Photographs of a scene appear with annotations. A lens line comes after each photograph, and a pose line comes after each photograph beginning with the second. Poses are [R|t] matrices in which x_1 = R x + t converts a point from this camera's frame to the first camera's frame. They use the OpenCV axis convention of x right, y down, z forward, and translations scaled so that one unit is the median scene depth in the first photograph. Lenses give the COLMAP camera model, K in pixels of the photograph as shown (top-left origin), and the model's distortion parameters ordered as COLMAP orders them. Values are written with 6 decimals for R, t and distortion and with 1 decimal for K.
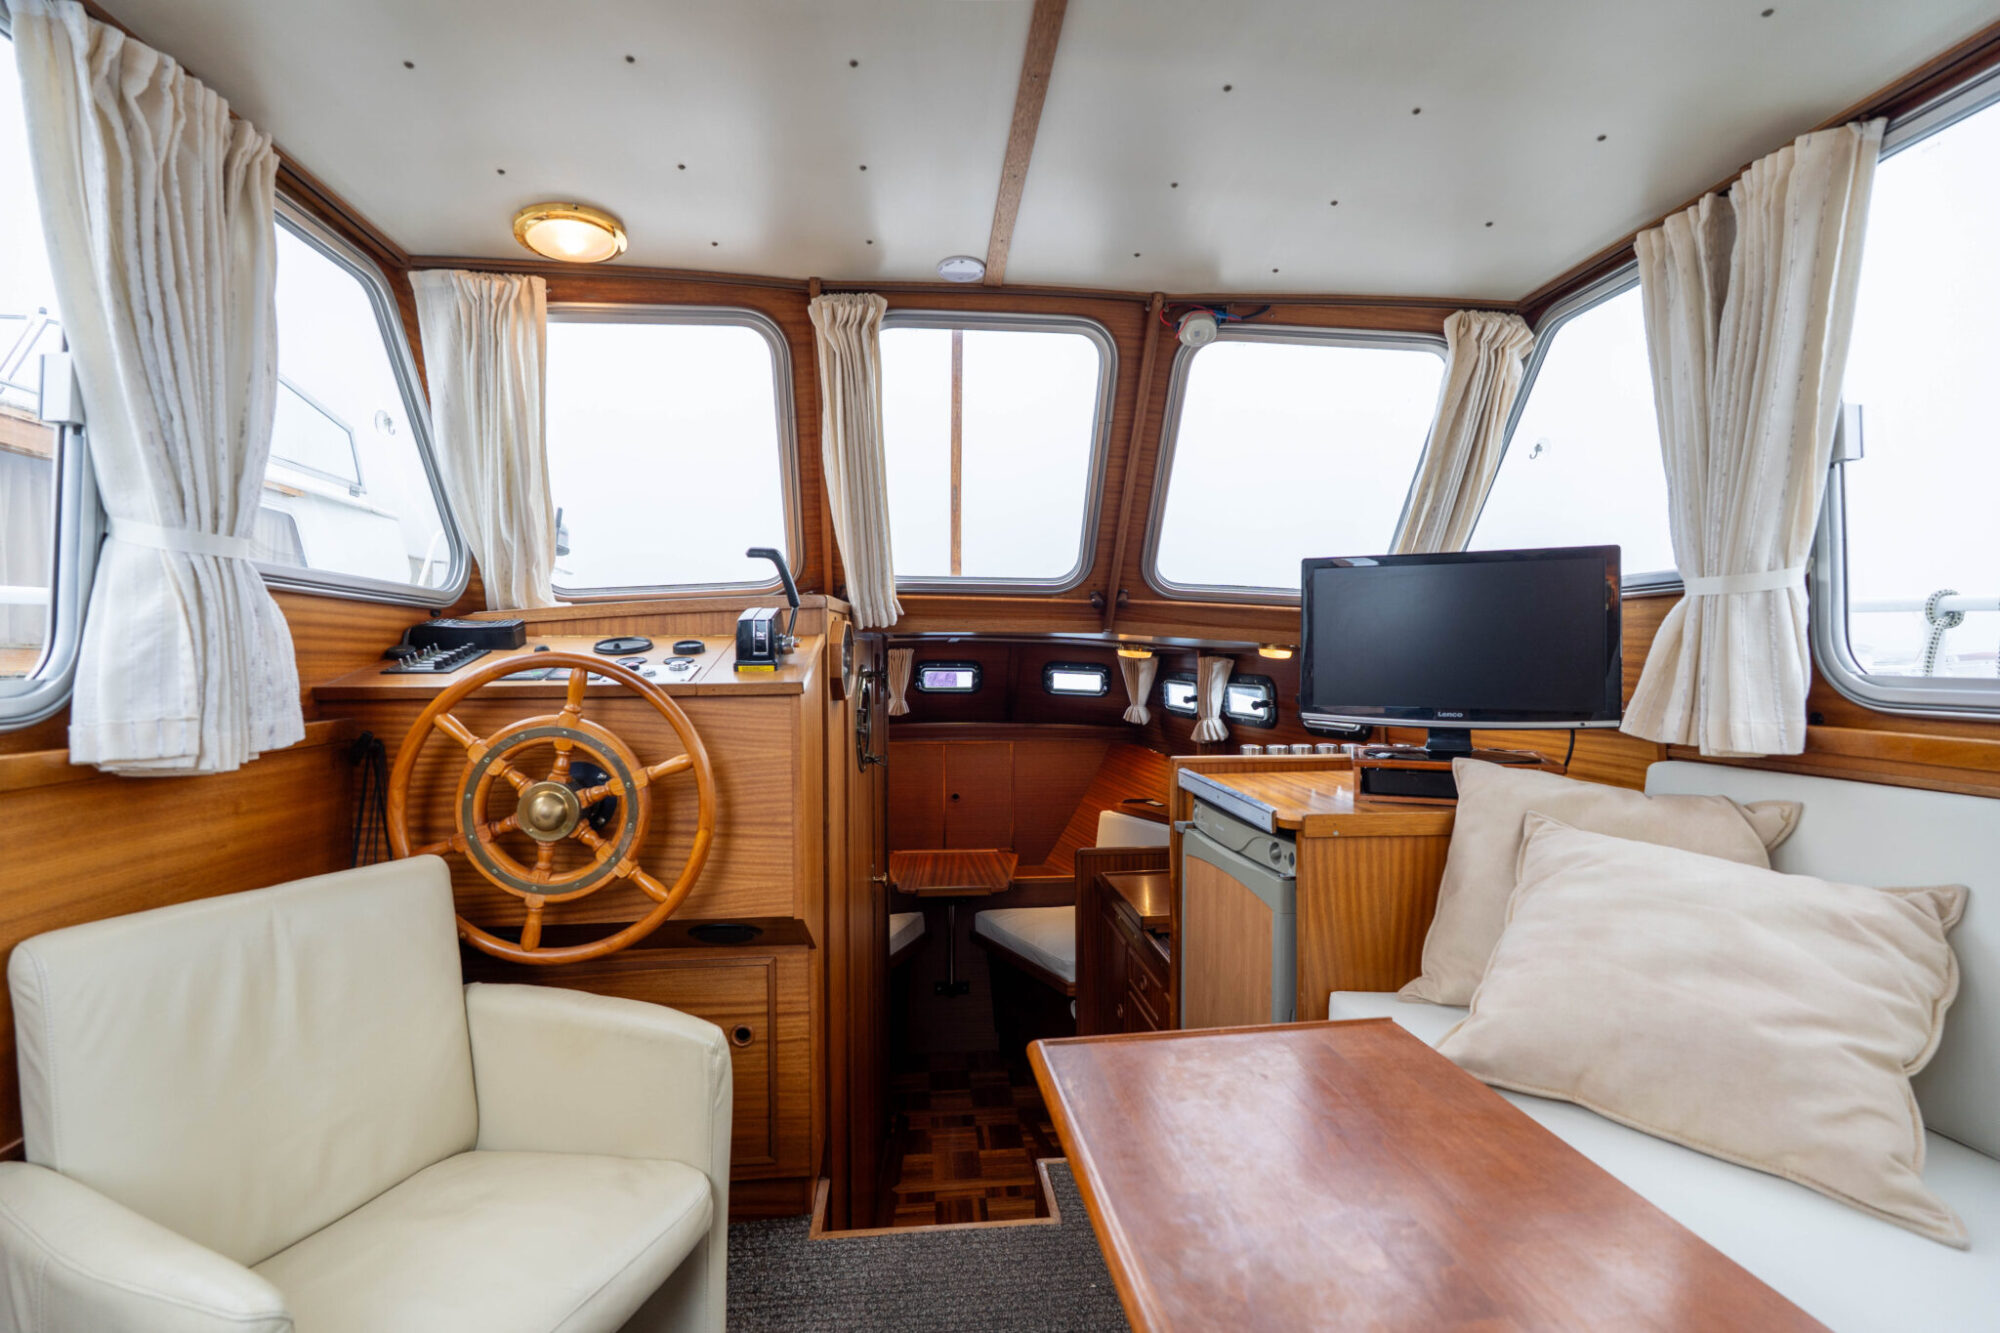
lens RADIAL K [[859.0, 0, 1000.0], [0, 859.0, 666.5], [0, 0, 1]] dist [-0.001956, -0.000023]
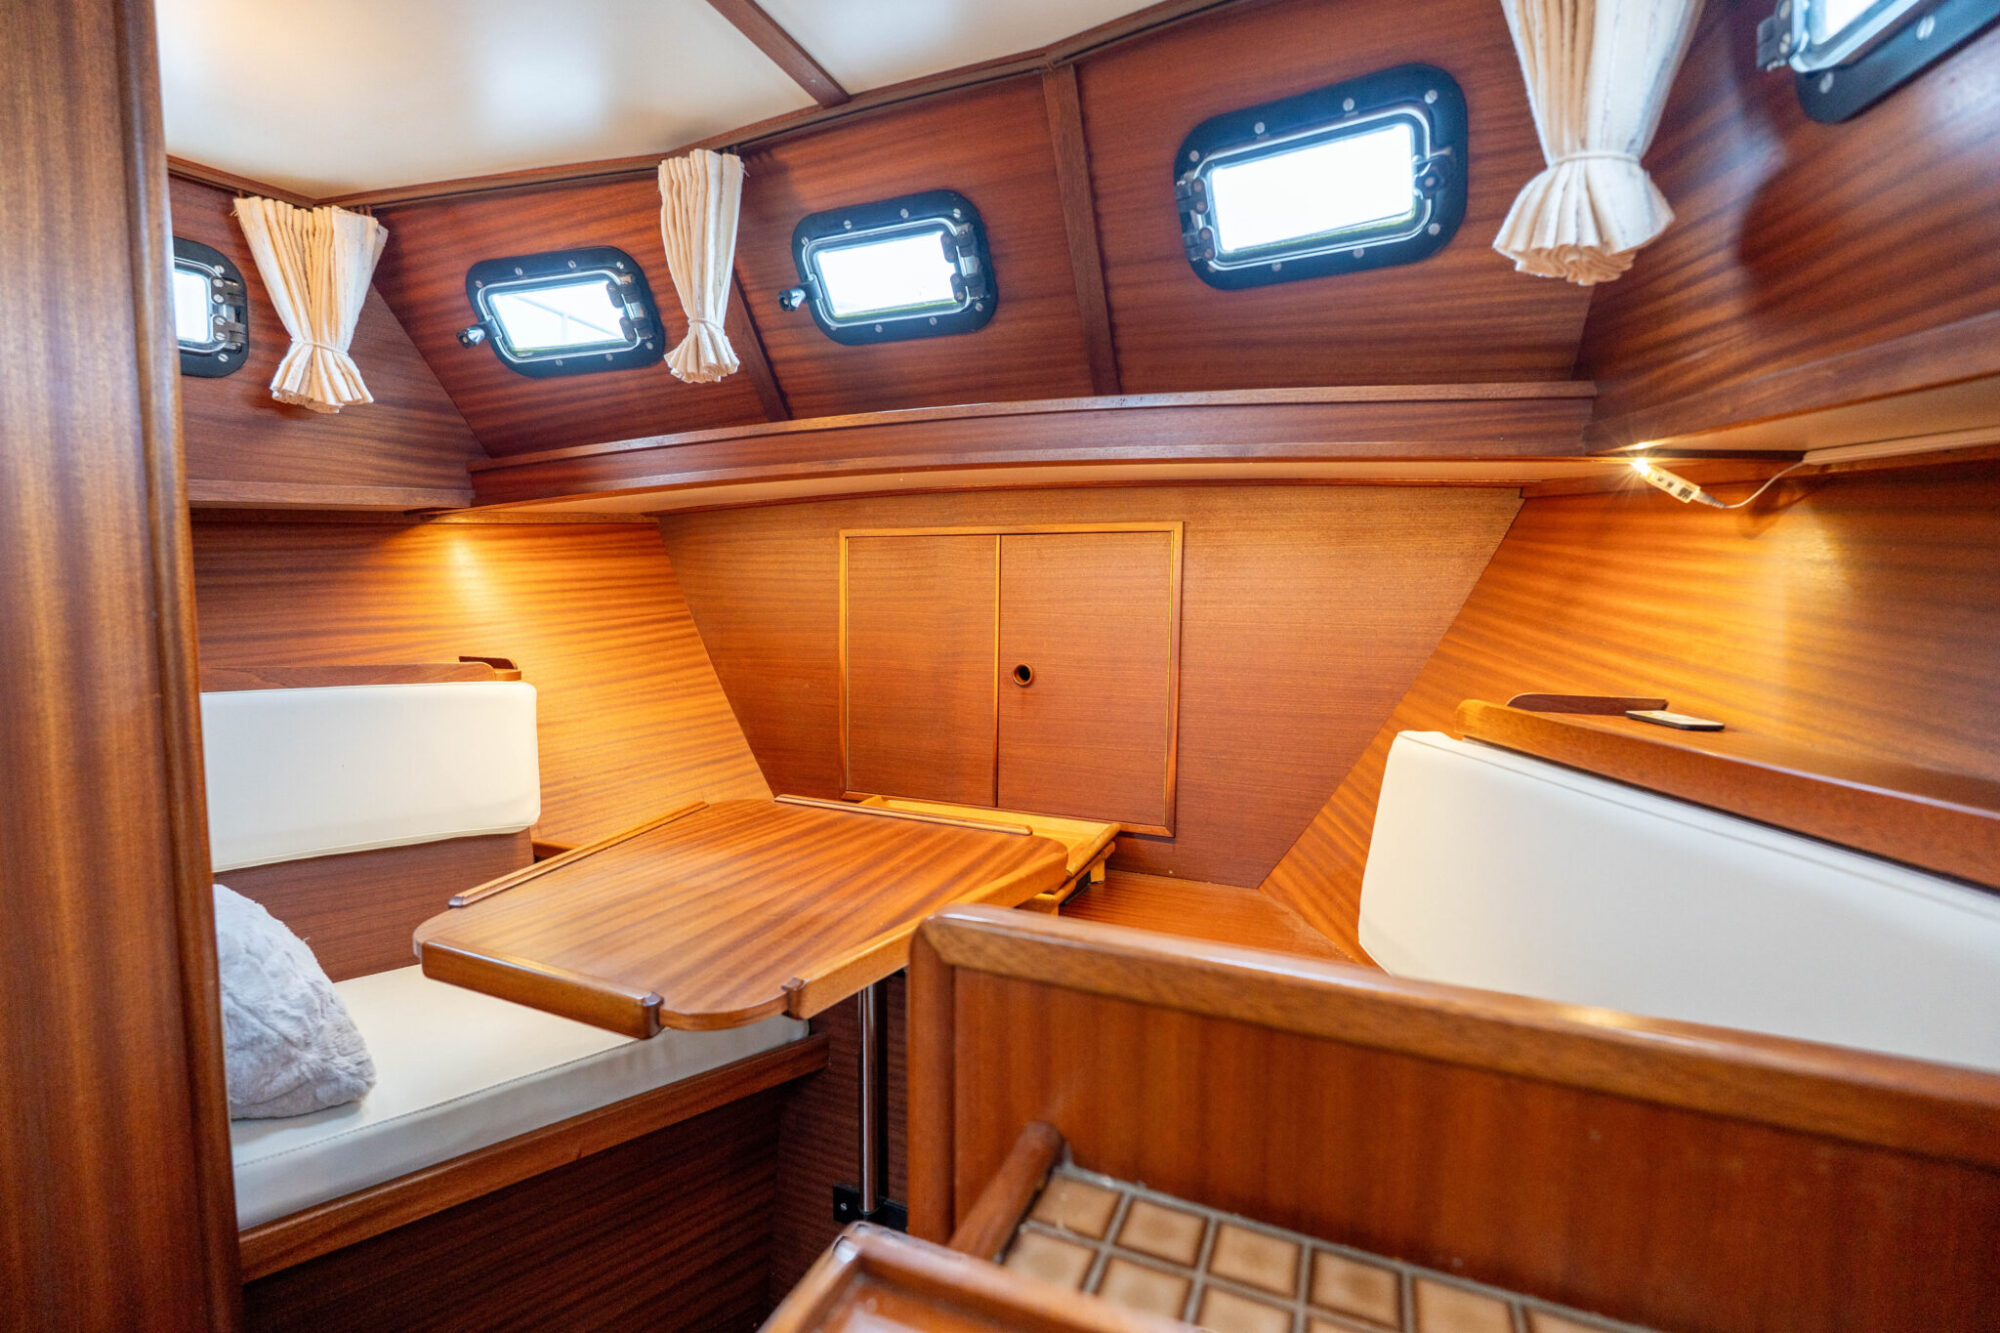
lens RADIAL K [[880.4, 0, 996.3], [0, 880.4, 668.0], [0, 0, 1]] dist [-0.002362, -0.000053]
pose [[0.874418, 0.051000, -0.482485, 0.151401], [-0.017894, 0.997173, 0.072974, 0.148018], [0.484843, -0.055176, 0.872859, 0.802502]]
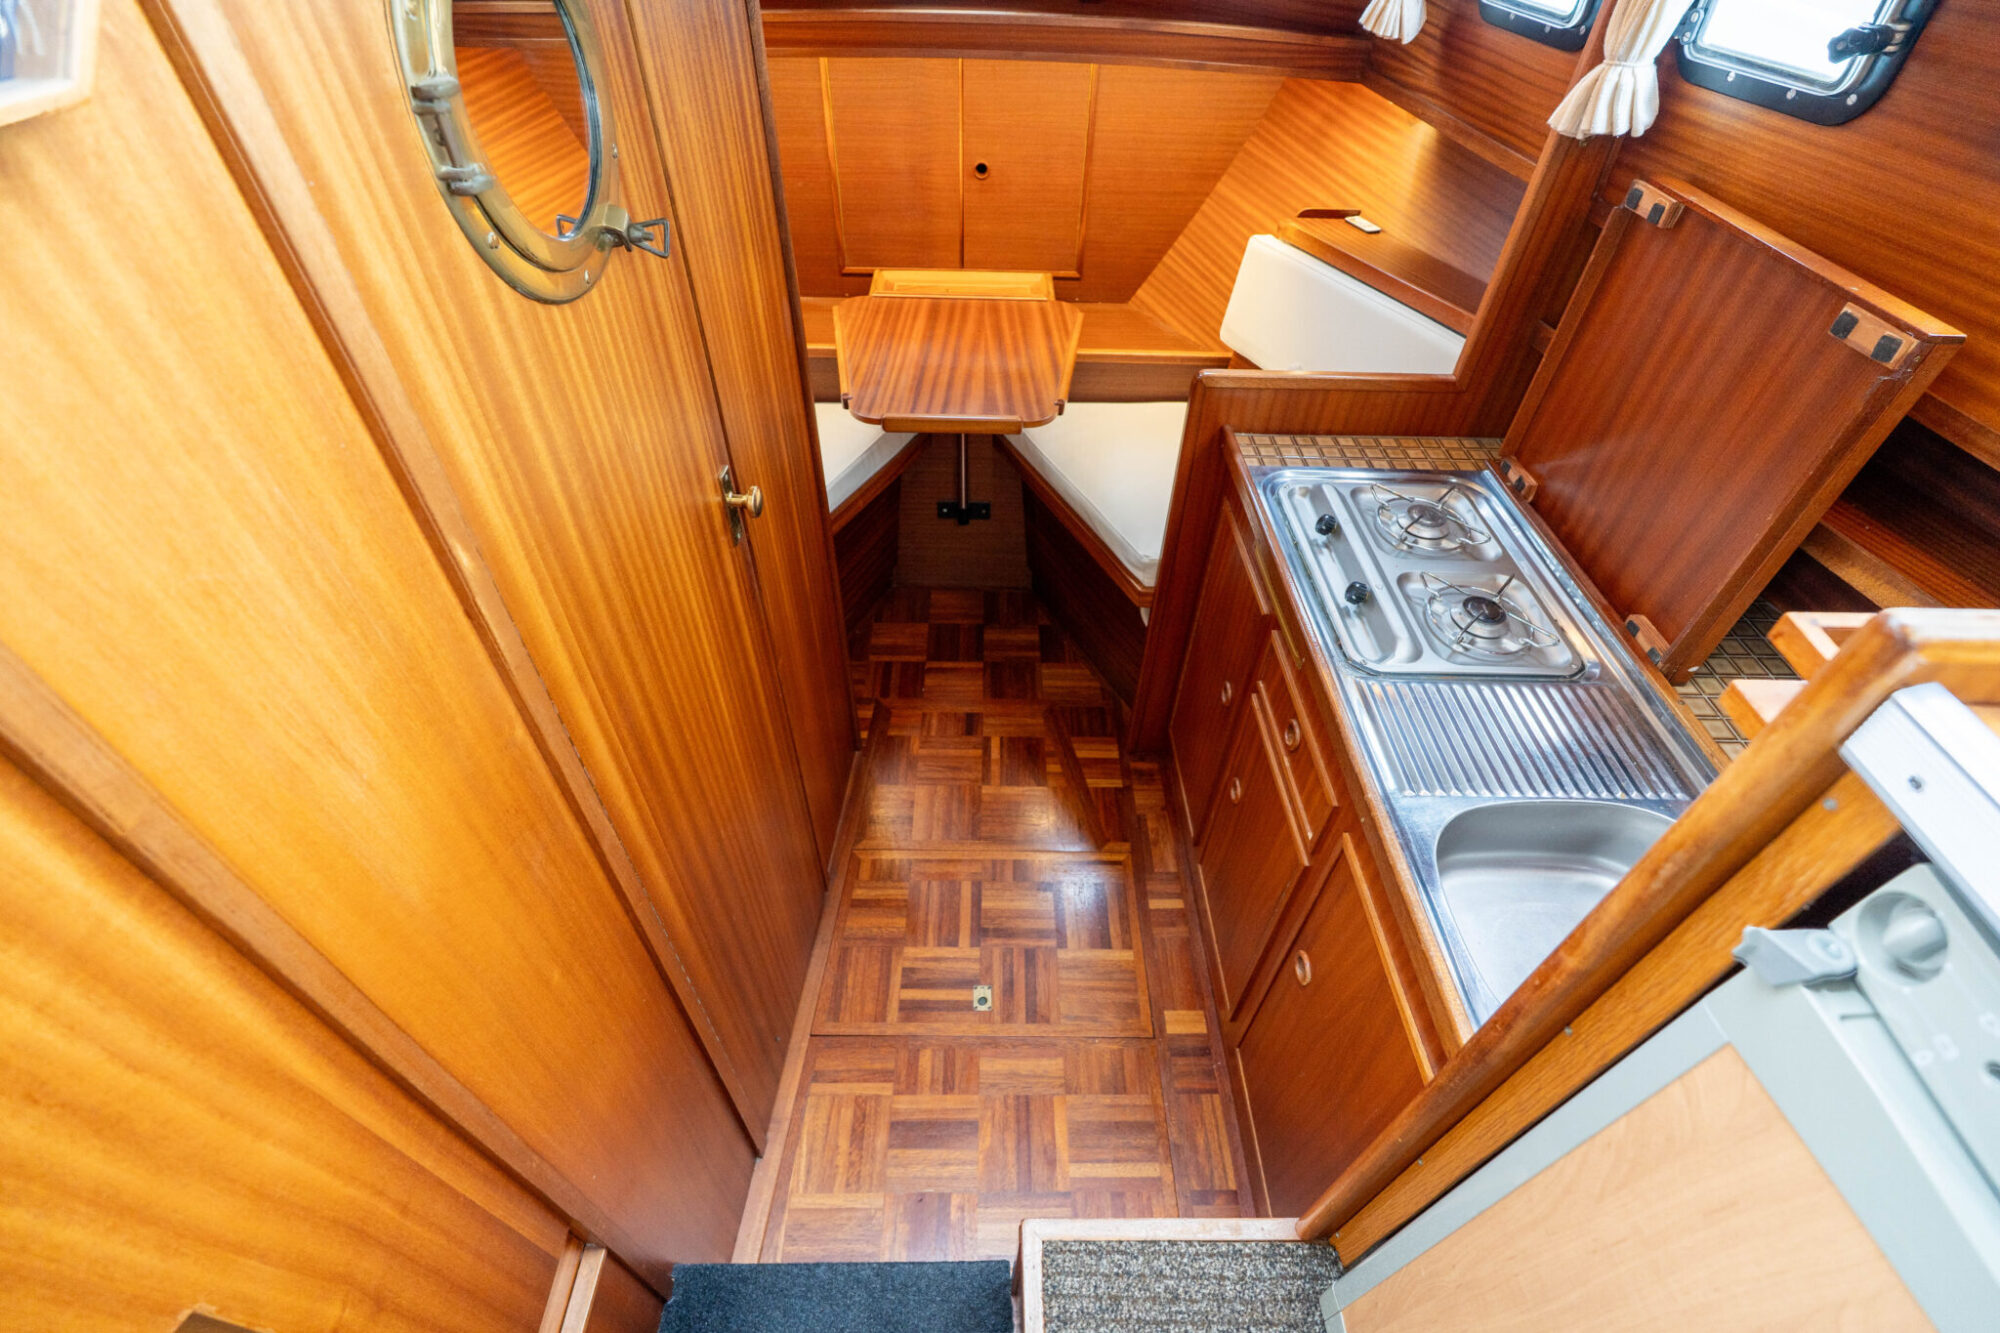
lens RADIAL K [[876.4, 0, 999.0], [0, 876.4, 668.7], [0, 0, 1]] dist [-0.002898, -0.000123]
pose [[0.995489, 0.081117, -0.049203, 0.014503], [-0.024319, 0.719471, 0.694097, -0.004981], [0.091703, -0.689770, 0.718198, 0.476700]]
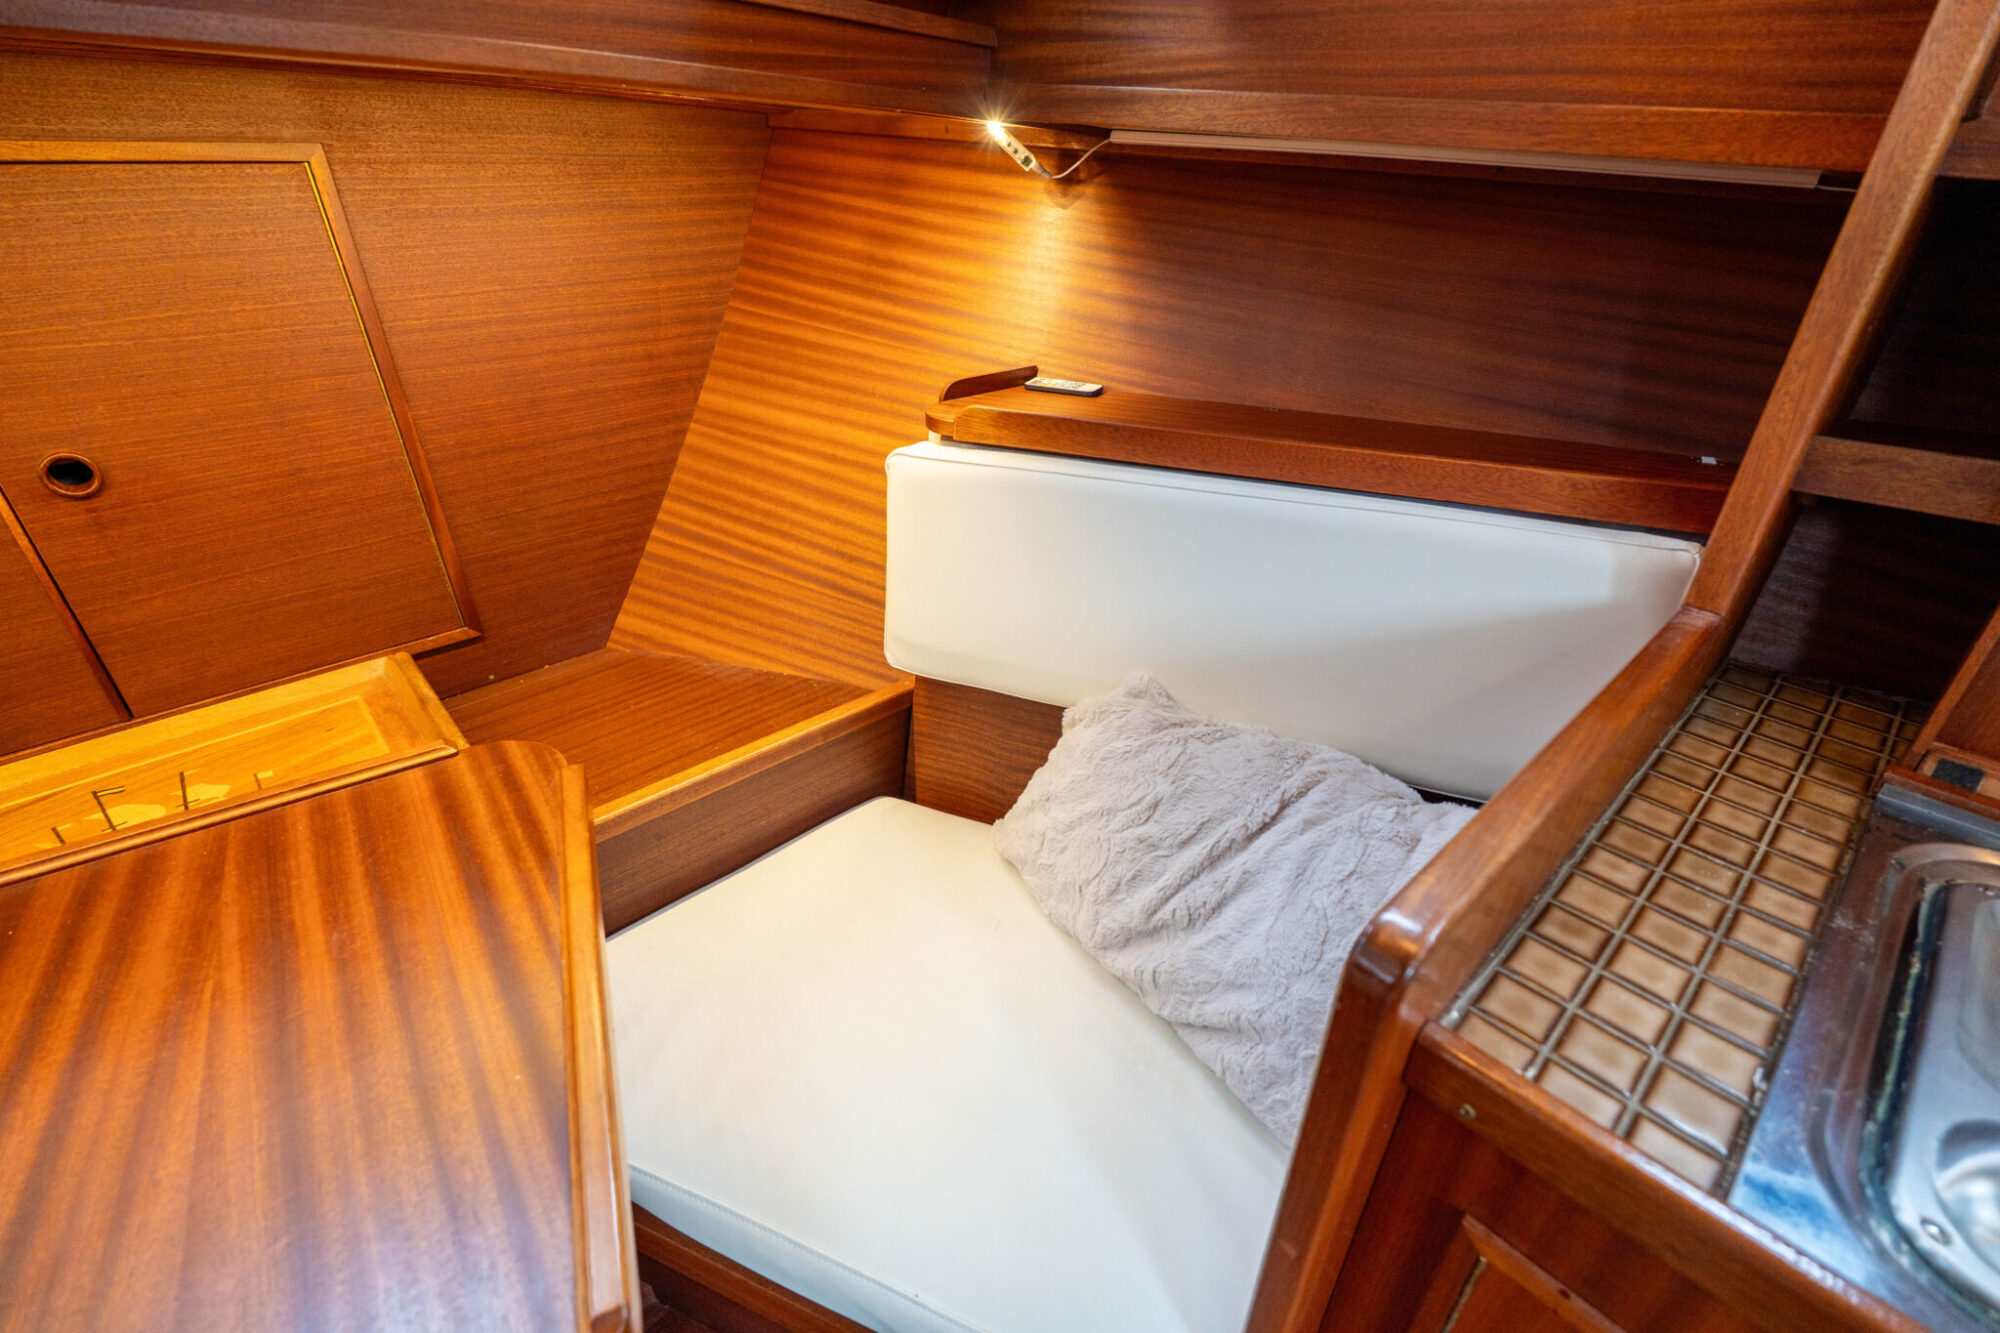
lens RADIAL K [[880.4, 0, 996.3], [0, 880.4, 668.0], [0, 0, 1]] dist [-0.002362, -0.000053]
pose [[0.803297, -0.296526, 0.516514, 0.000794], [0.003715, 0.869725, 0.493523, 0.113513], [-0.595567, -0.394526, 0.699749, 0.878711]]
